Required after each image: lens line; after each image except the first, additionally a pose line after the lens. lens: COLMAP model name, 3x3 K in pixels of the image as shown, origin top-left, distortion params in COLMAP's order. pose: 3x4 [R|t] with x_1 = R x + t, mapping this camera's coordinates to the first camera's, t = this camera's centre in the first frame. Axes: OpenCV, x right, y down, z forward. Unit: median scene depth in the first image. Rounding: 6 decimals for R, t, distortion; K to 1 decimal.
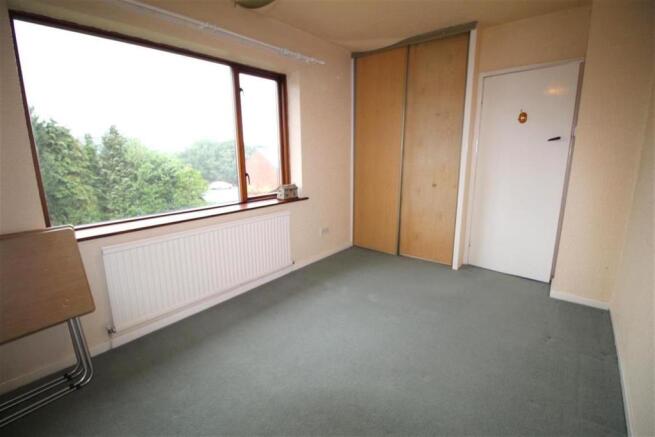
lens RADIAL K [[309.6, 0, 326.9], [0, 309.6, 216.2], [0, 0, 1]] dist [-0.001688, -0.003498]
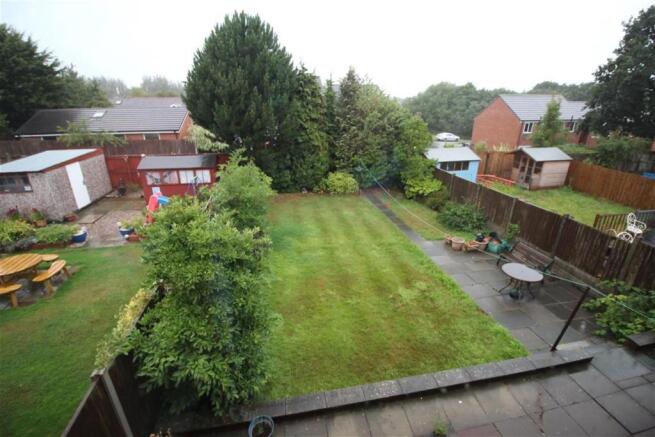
lens RADIAL K [[309.6, 0, 330.1], [0, 309.6, 223.2], [0, 0, 1]] dist [-0.001688, -0.003498]
pose [[0.777141, 0.237248, -0.582894, -0.053741], [-0.131020, 0.966917, 0.218870, -0.030522], [0.615537, -0.093722, 0.782515, 0.141744]]
